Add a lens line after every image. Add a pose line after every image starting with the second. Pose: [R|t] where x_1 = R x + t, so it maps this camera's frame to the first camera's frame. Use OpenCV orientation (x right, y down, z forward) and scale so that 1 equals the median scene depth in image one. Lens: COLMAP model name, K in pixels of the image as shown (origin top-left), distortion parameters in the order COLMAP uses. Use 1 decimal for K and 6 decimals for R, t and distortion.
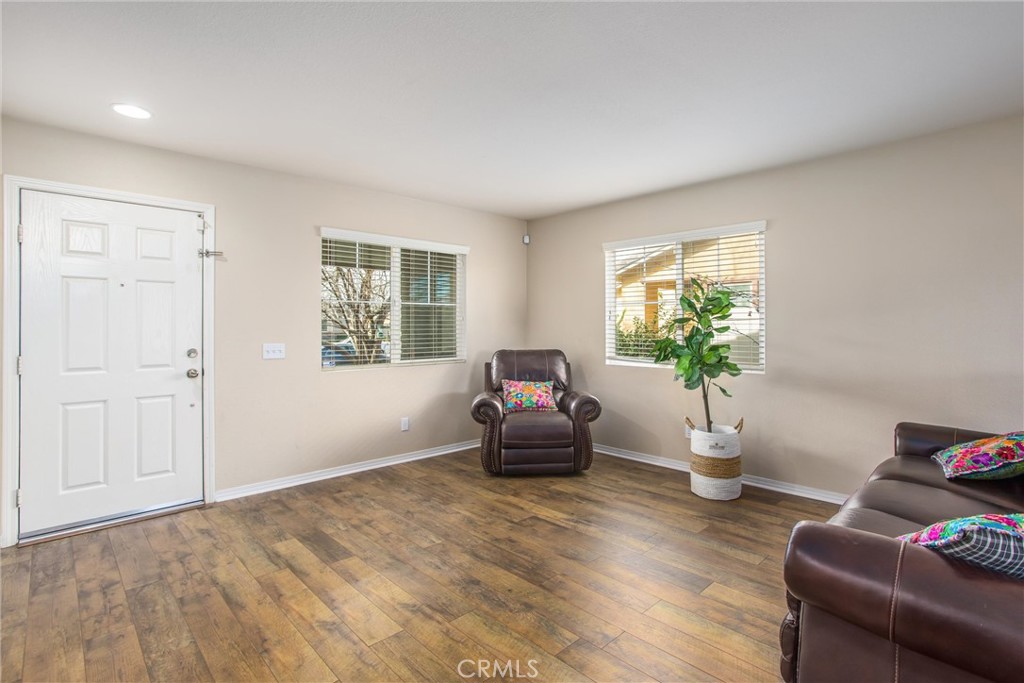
lens RADIAL K [[501.5, 0, 511.0], [0, 501.5, 326.5], [0, 0, 1]] dist [-0.048767, 0.032675]
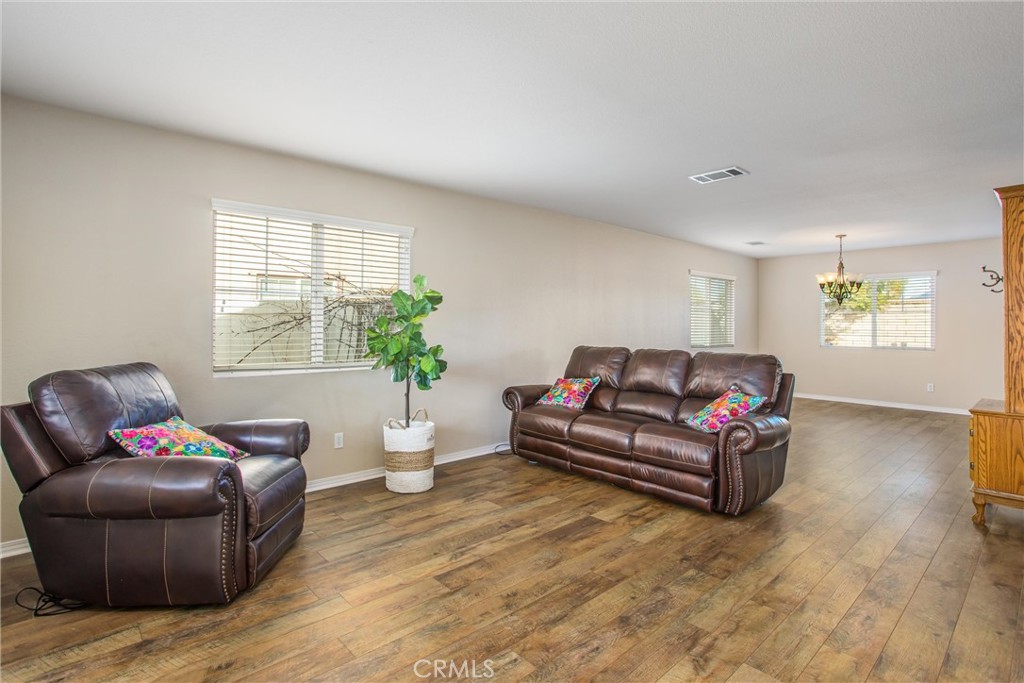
lens RADIAL K [[501.5, 0, 511.0], [0, 501.5, 326.5], [0, 0, 1]] dist [-0.048767, 0.032675]
pose [[0.023471, -0.000308, 0.999724, -0.689190], [-0.007621, 0.999971, 0.000487, 0.003075], [-0.999695, -0.007630, 0.023468, 0.864727]]
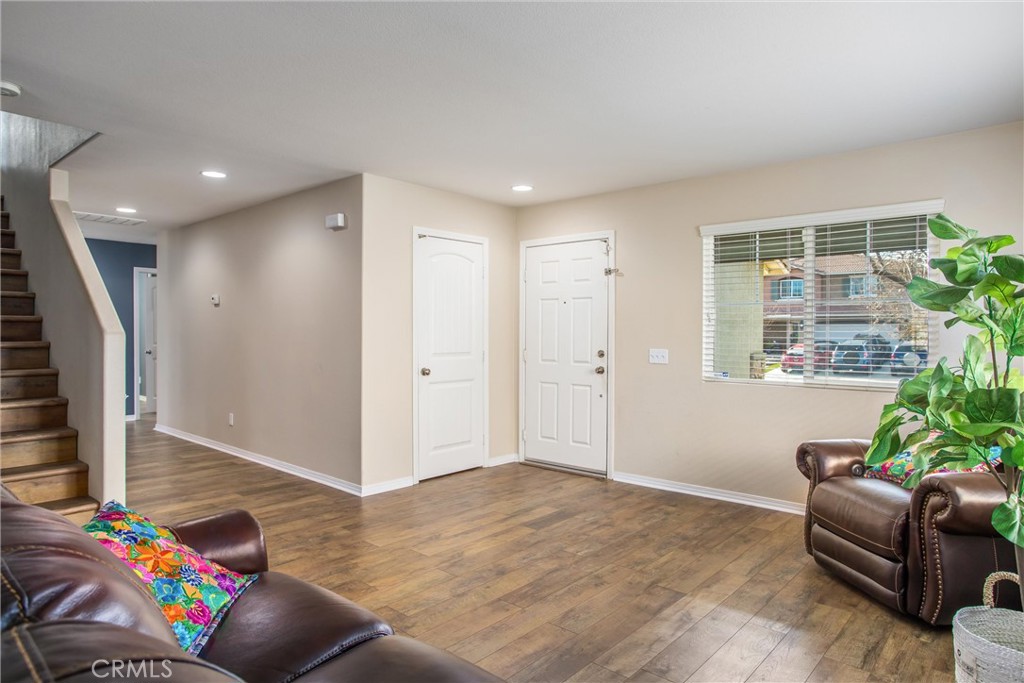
lens RADIAL K [[620.4, 0, 512.0], [0, 620.4, 341.5], [0, 0, 1]] dist [-0.008862, -0.000868]
pose [[0.084596, 0.020048, -0.996214, 0.914149], [-0.003236, 0.999798, 0.019845, -0.007077], [0.996410, 0.001545, 0.084644, 0.666167]]
